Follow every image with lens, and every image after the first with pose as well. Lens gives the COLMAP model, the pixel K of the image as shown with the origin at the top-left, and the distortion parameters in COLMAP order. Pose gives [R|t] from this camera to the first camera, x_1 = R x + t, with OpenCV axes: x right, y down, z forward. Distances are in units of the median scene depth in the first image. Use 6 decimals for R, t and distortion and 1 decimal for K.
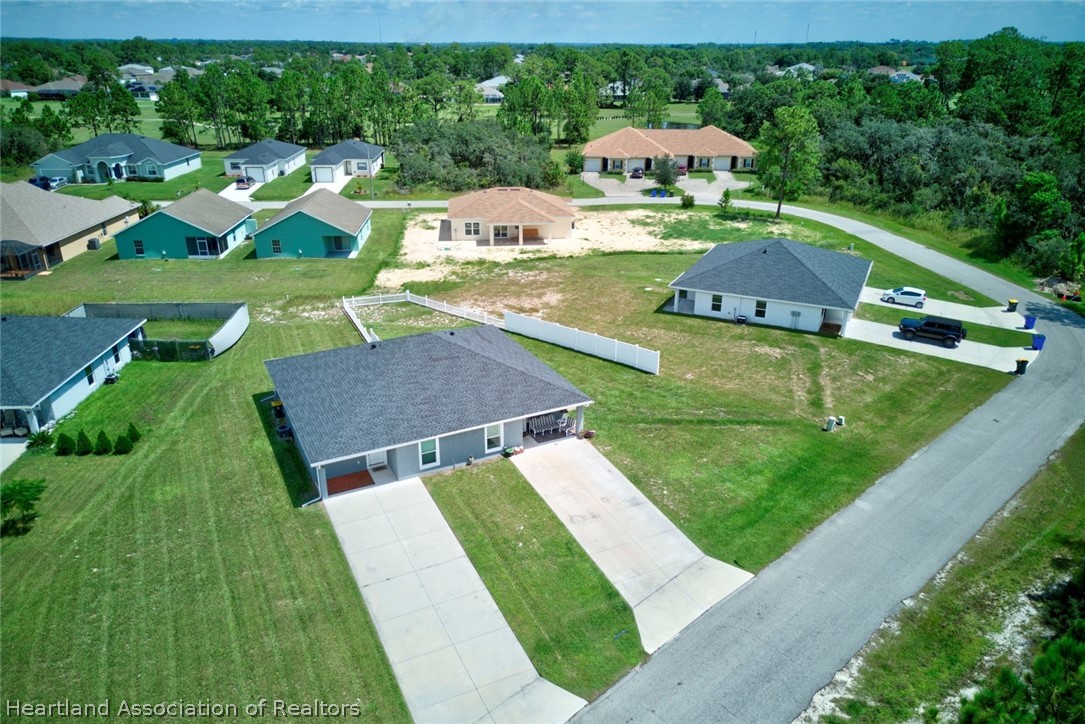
lens RADIAL K [[759.8, 0, 541.7], [0, 759.8, 365.3], [0, 0, 1]] dist [0.062732, -0.054569]
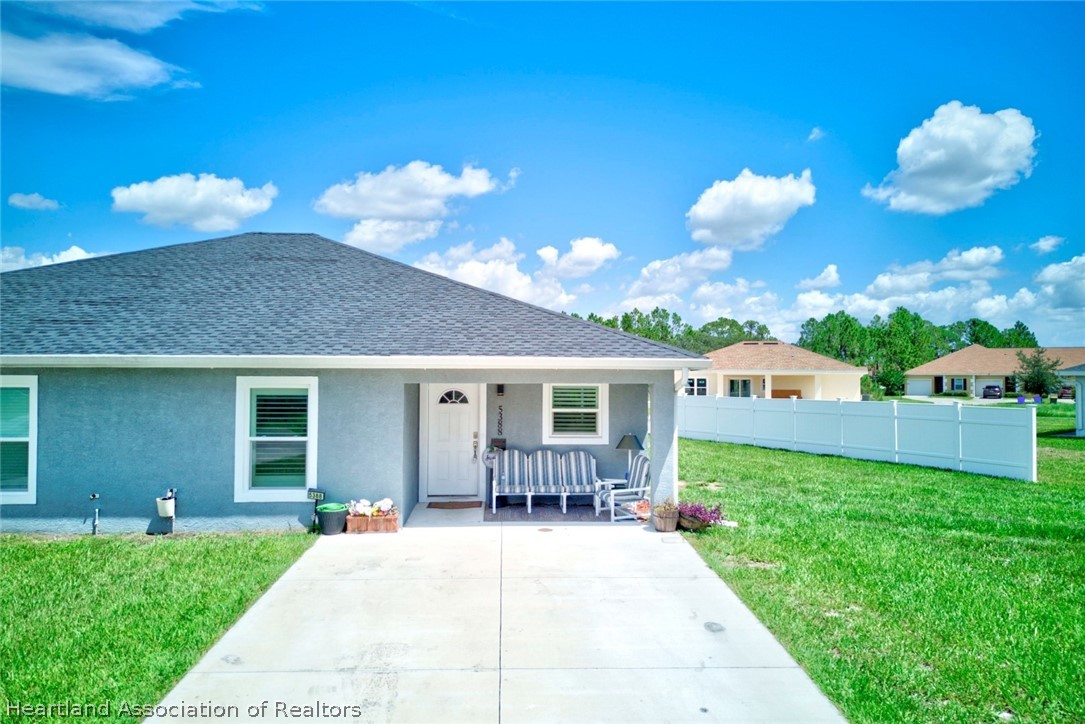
lens RADIAL K [[759.8, 0, 535.5], [0, 759.8, 363.0], [0, 0, 1]] dist [0.062732, -0.054569]
pose [[0.910390, -0.012138, -0.413572, 0.096781], [-0.156365, 0.915346, -0.371069, 0.120094], [0.383065, 0.402486, 0.831424, 0.634748]]
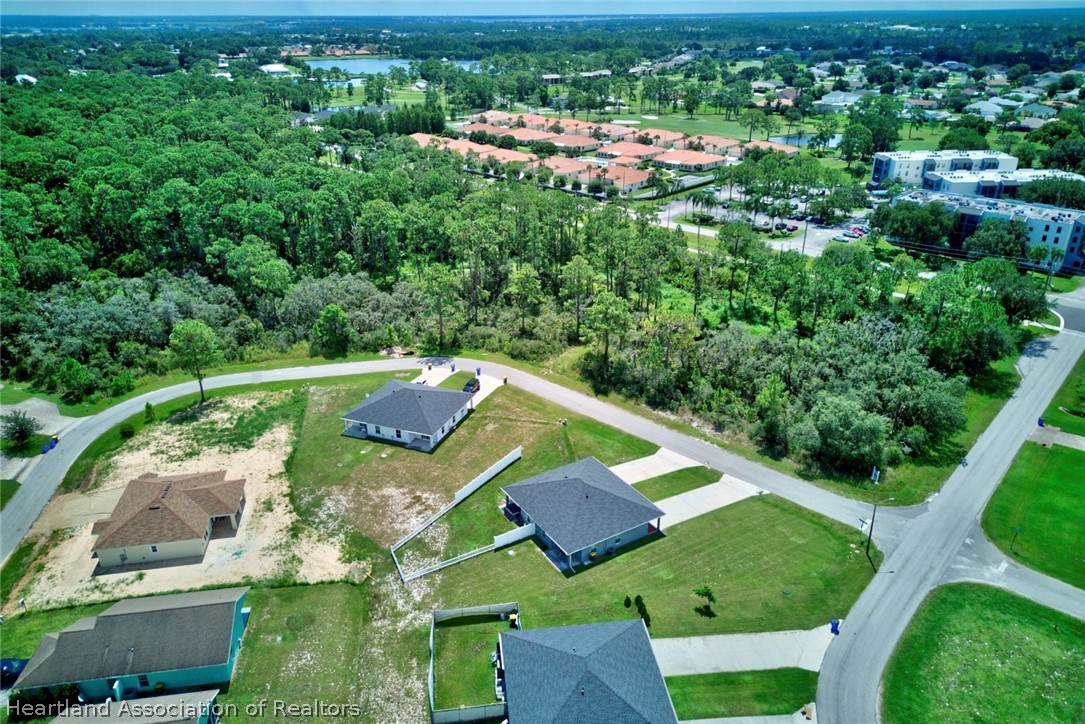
lens RADIAL K [[759.8, 0, 543.7], [0, 759.8, 360.1], [0, 0, 1]] dist [0.062732, -0.054569]
pose [[-0.087935, -0.414032, 0.906005, -1.644618], [0.392455, 0.821565, 0.413534, -1.048005], [-0.915558, 0.391930, 0.090245, 0.652977]]
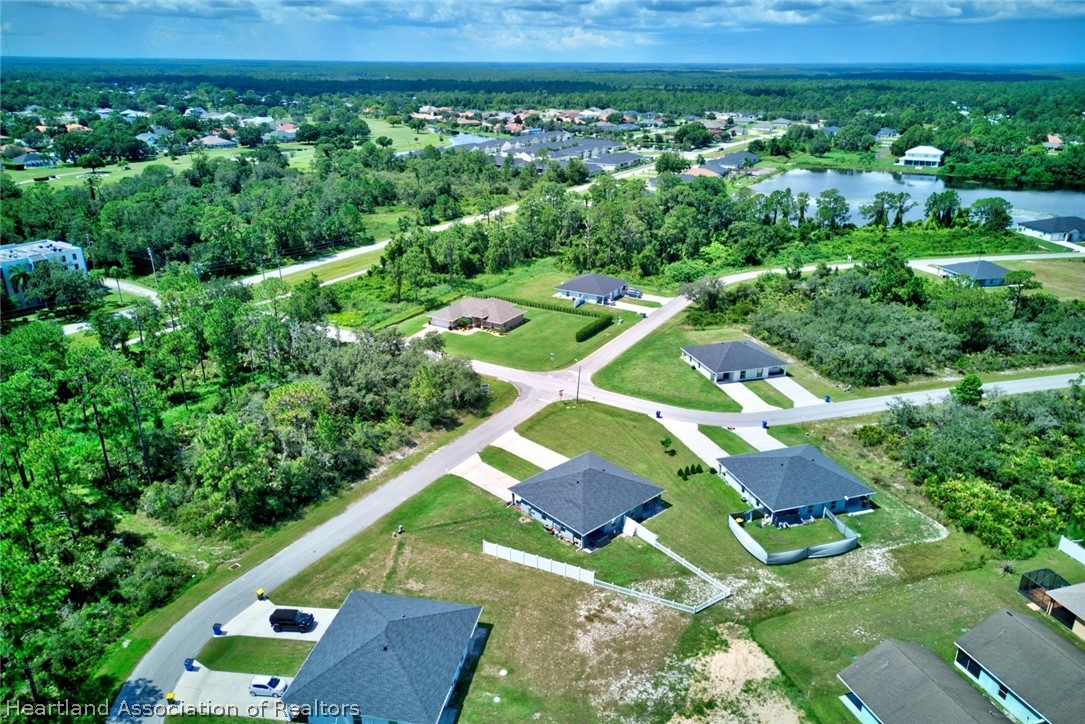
lens RADIAL K [[759.8, 0, 546.4], [0, 759.8, 364.3], [0, 0, 1]] dist [0.062732, -0.054569]
pose [[-0.962454, 0.091302, -0.255631, 0.425288], [-0.114652, 0.716877, 0.687708, -1.533890], [0.246045, 0.691195, -0.679493, 1.940272]]
